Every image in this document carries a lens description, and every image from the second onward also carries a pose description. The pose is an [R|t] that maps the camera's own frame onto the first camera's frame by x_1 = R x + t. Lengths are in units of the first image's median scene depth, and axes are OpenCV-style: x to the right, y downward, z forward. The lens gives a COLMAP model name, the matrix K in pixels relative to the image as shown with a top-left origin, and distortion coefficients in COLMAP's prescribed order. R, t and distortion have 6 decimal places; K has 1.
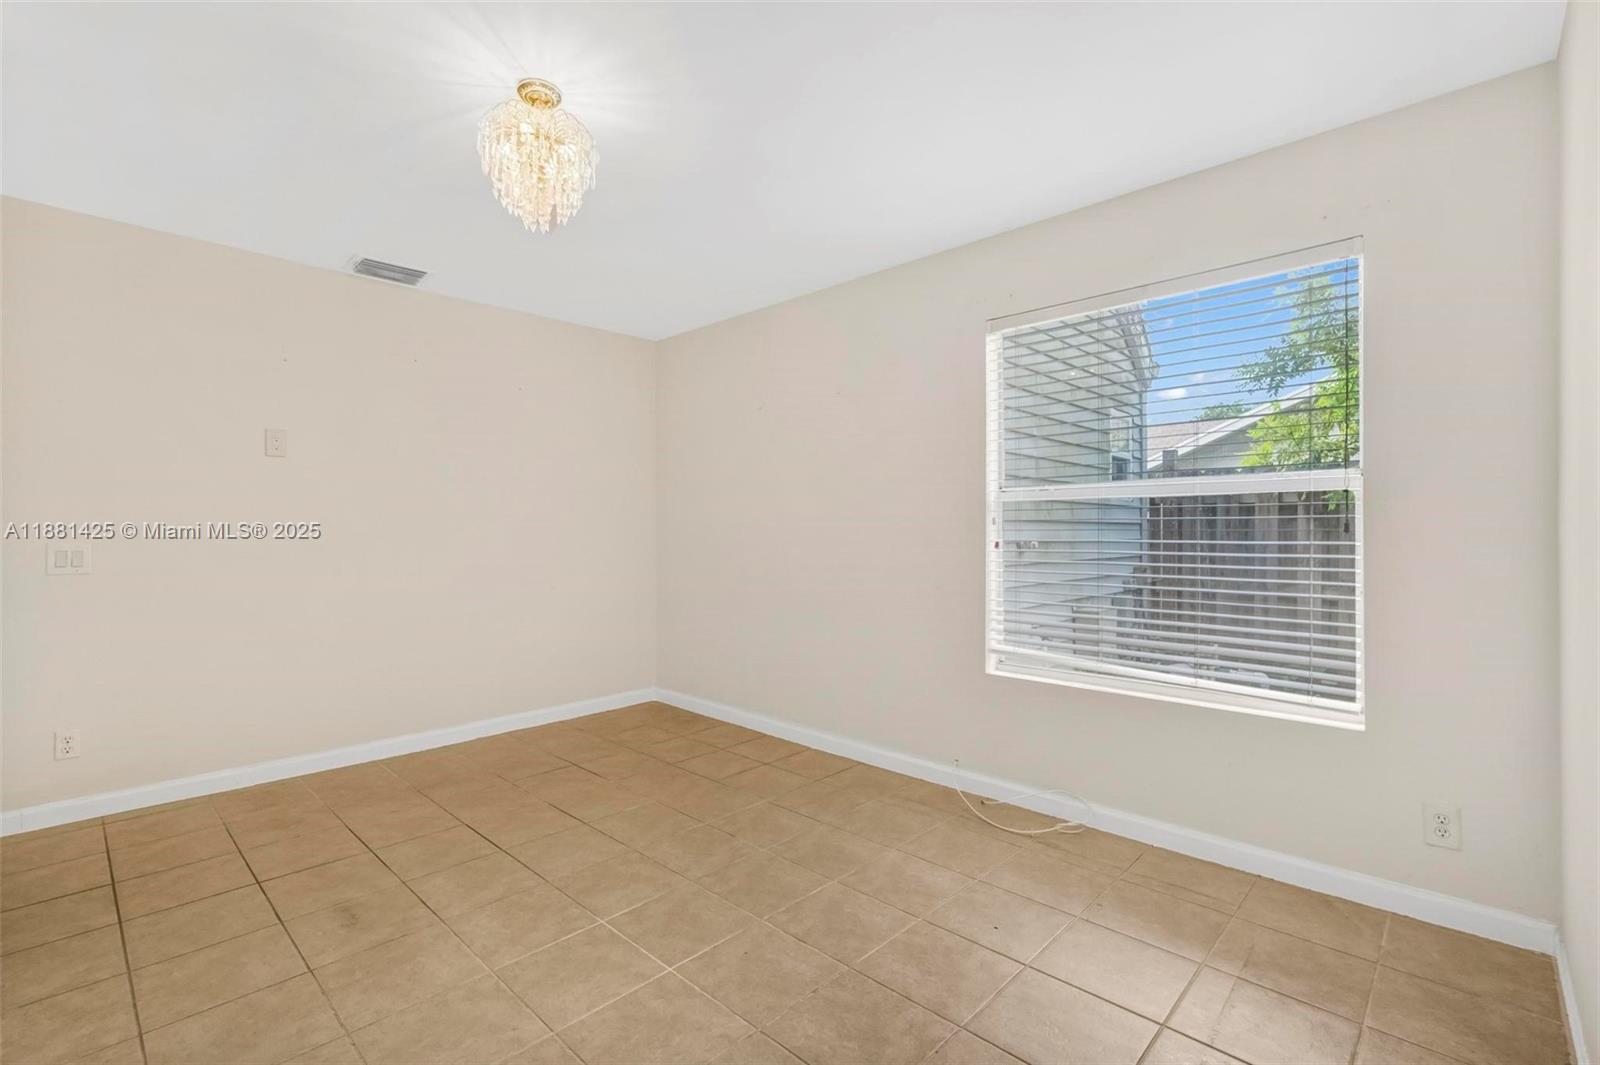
lens RADIAL K [[704.7, 0, 778.9], [0, 704.7, 537.1], [0, 0, 1]] dist [-0.000576, -0.000150]
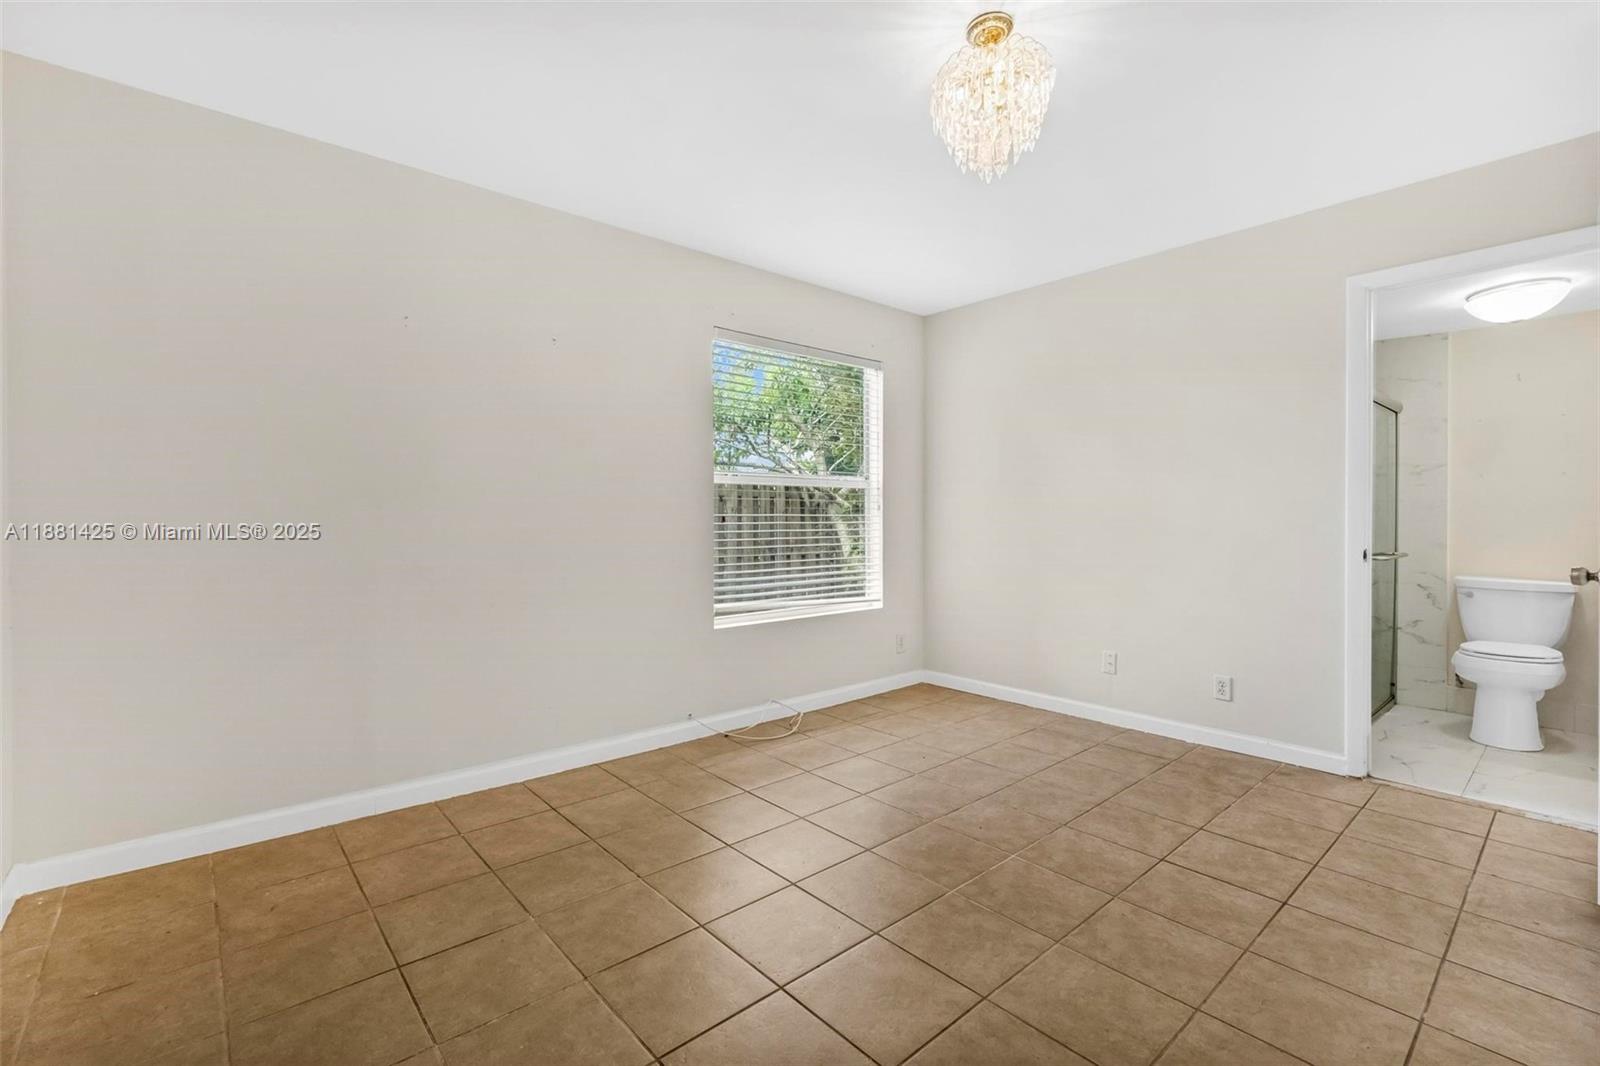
lens RADIAL K [[704.7, 0, 778.9], [0, 704.7, 537.6], [0, 0, 1]] dist [-0.000576, -0.000150]
pose [[0.099260, -0.033640, 0.994493, -0.823483], [0.008845, 0.999419, 0.032923, 0.004506], [-0.995022, 0.005528, 0.099500, 0.749196]]
